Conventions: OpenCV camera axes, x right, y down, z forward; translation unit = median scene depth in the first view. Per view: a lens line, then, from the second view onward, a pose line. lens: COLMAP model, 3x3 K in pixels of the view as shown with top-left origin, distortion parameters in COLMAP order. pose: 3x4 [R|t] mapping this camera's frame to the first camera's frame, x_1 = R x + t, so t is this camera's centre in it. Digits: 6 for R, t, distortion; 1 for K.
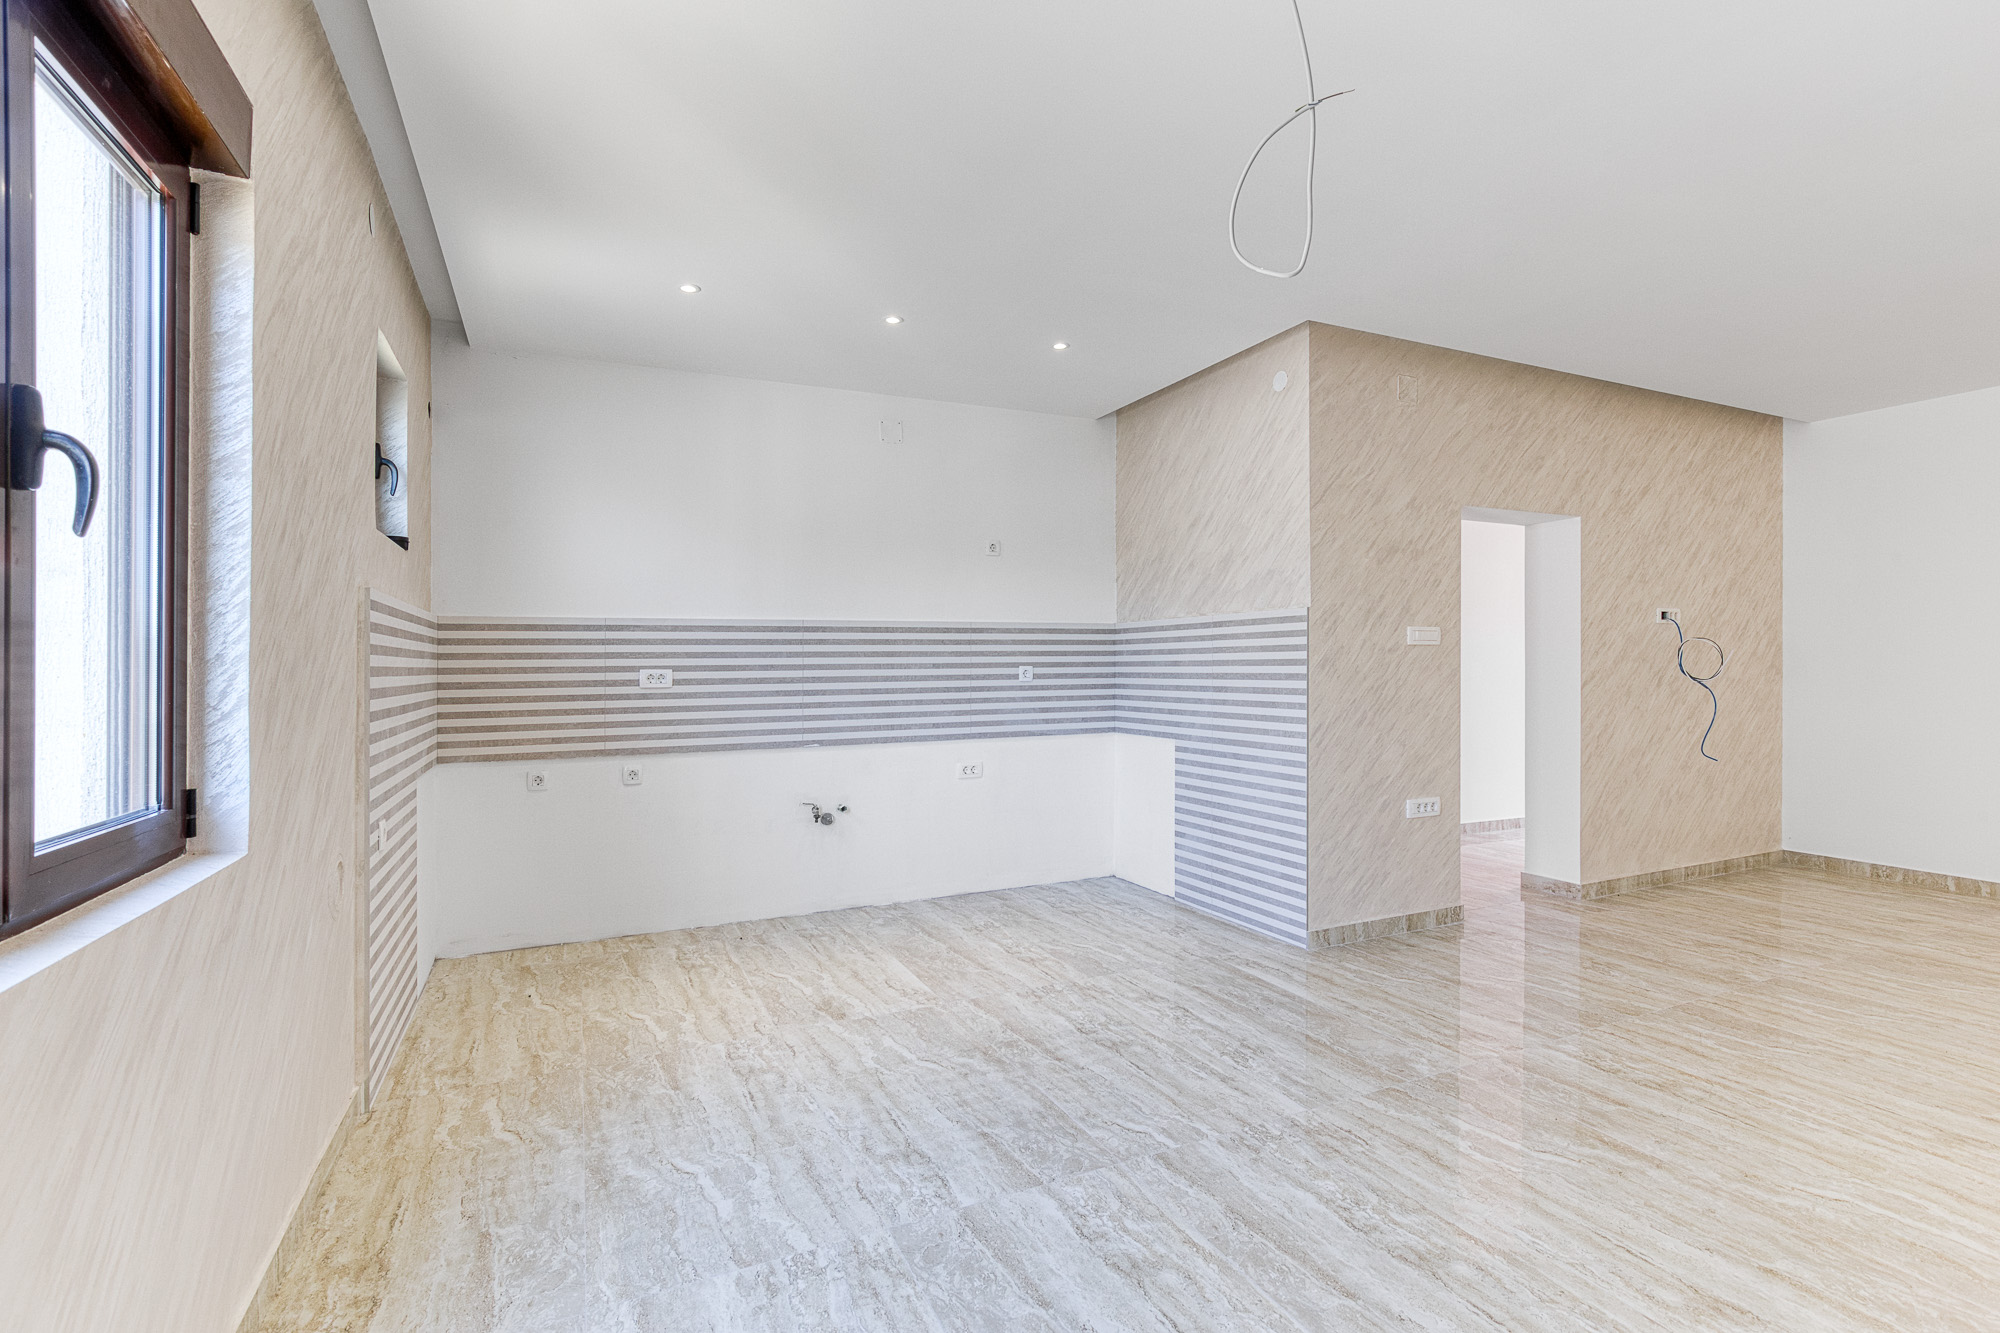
lens RADIAL K [[919.7, 0, 1029.8], [0, 919.7, 650.9], [0, 0, 1]] dist [-0.002848, 0.005706]
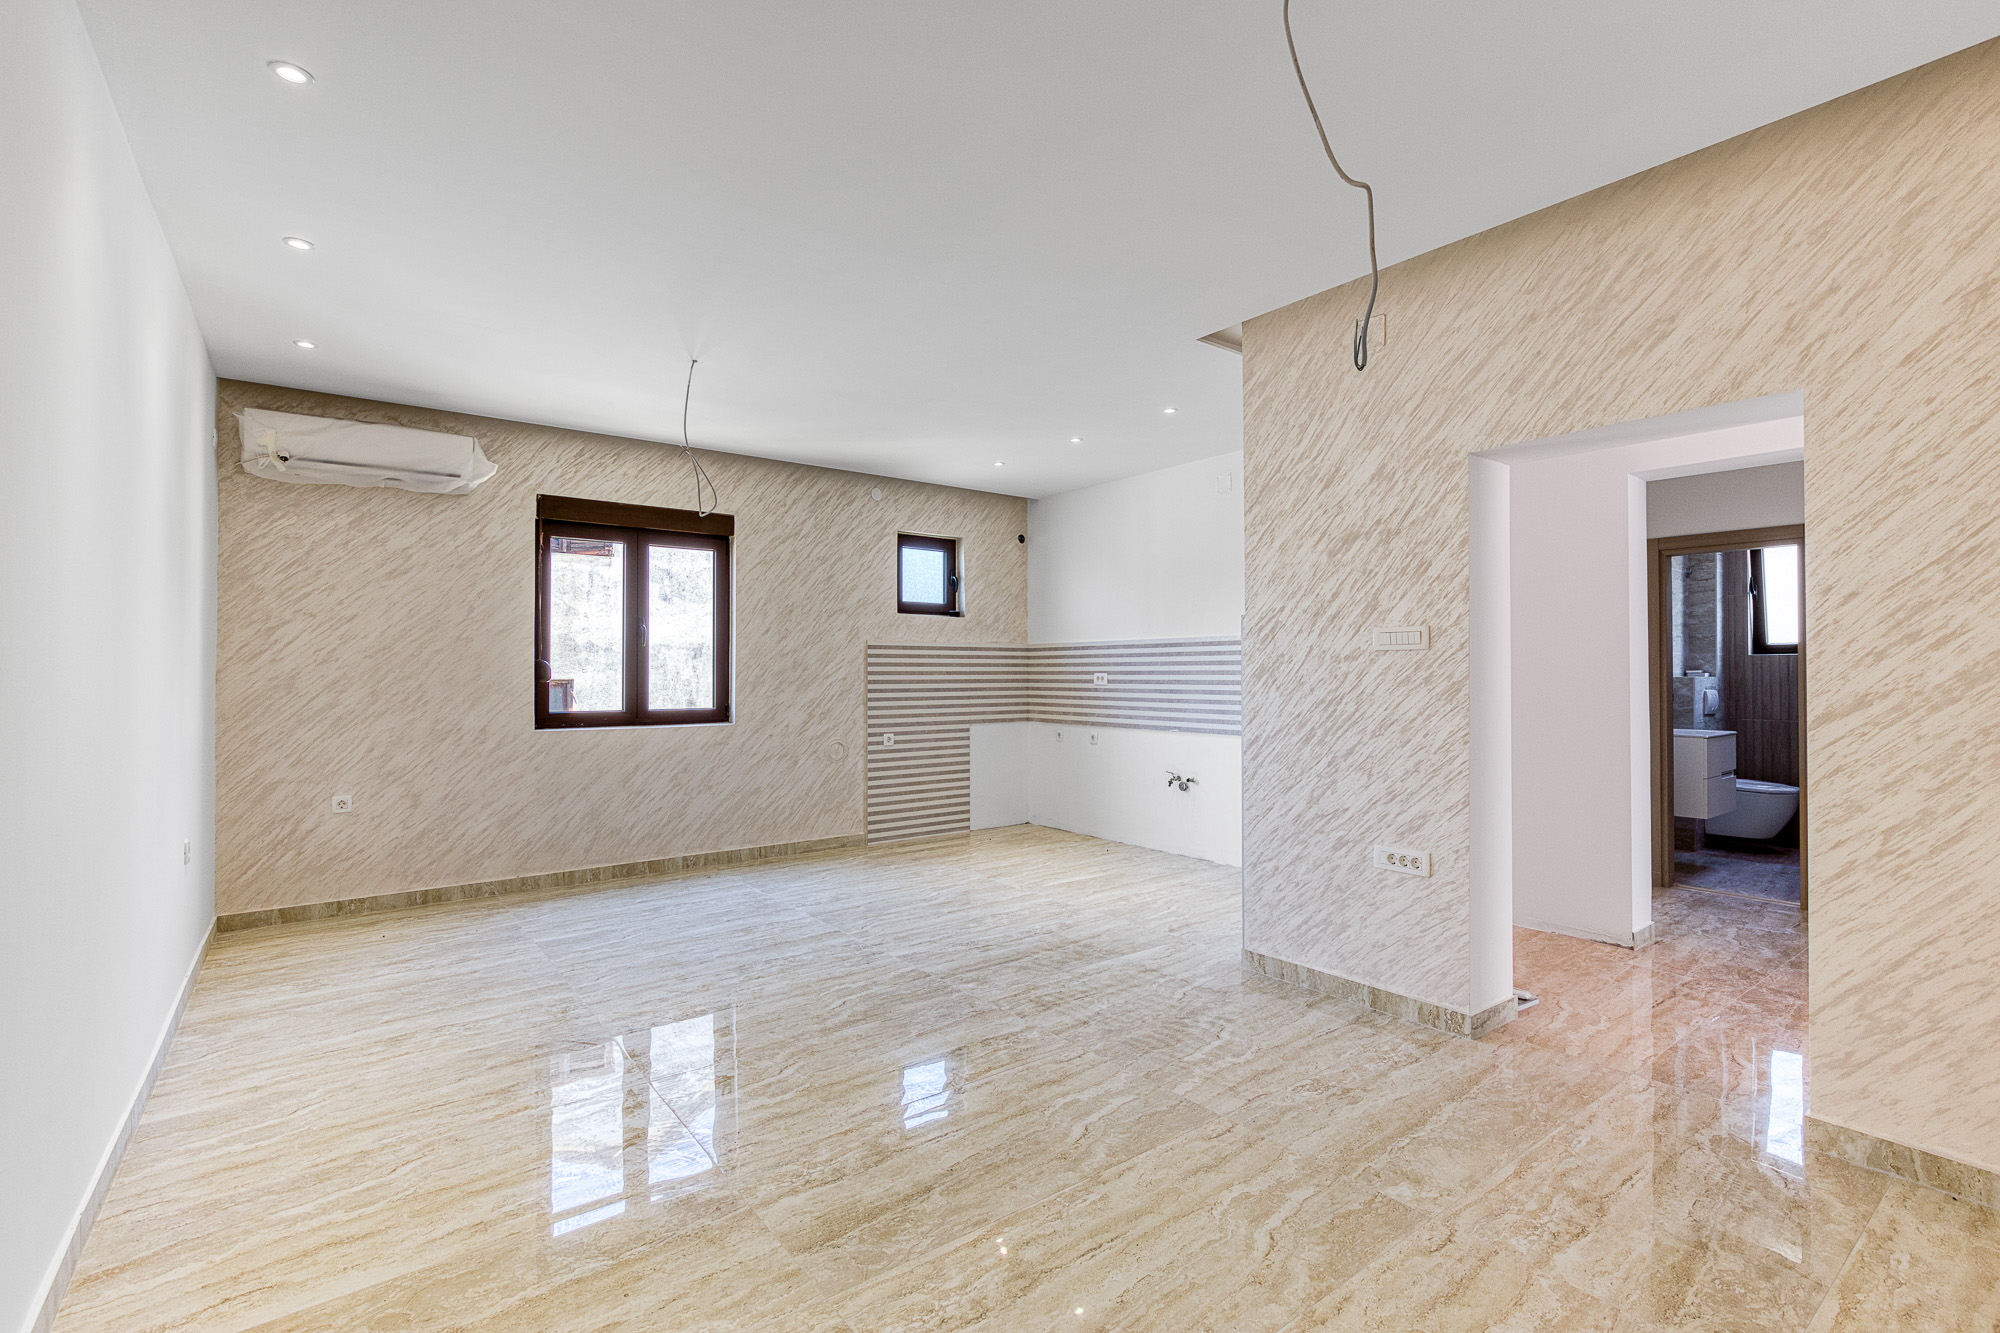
lens RADIAL K [[916.8, 0, 1028.9], [0, 916.8, 655.3], [0, 0, 1]] dist [-0.019888, 0.002302]
pose [[0.209739, -0.009737, -0.977709, 1.150701], [0.013912, 0.999879, -0.006973, -0.001734], [0.977658, -0.012139, 0.209849, 0.549927]]
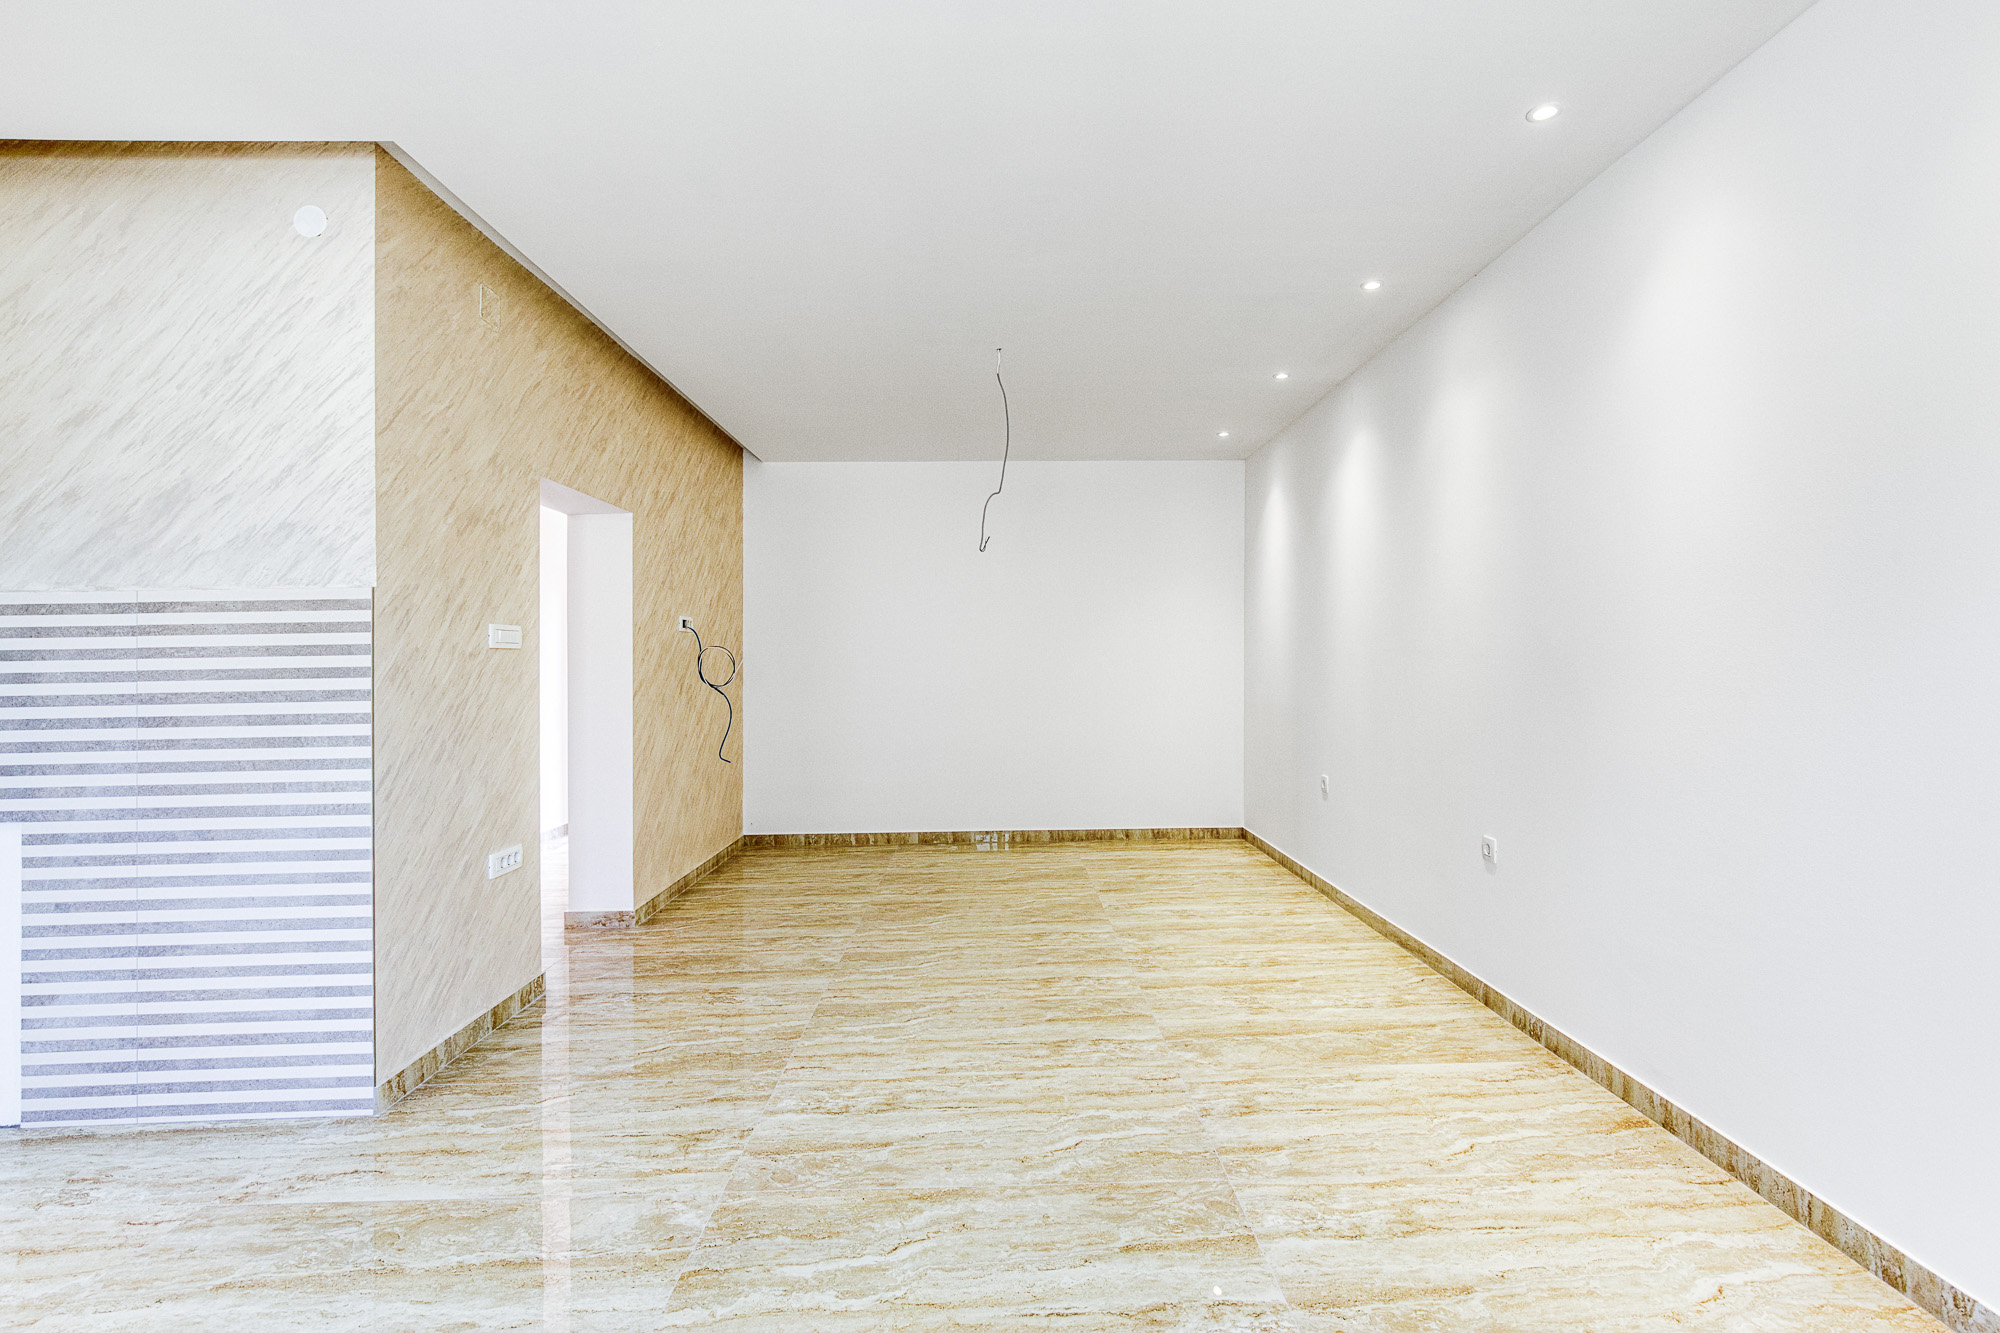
lens RADIAL K [[919.7, 0, 999.6], [0, 919.7, 666.3], [0, 0, 1]] dist [-0.002848, 0.005706]
pose [[0.434803, -0.003182, 0.900520, -0.085416], [-0.000386, 0.999993, 0.003720, 0.005319], [-0.900525, -0.001965, 0.434799, 0.305625]]
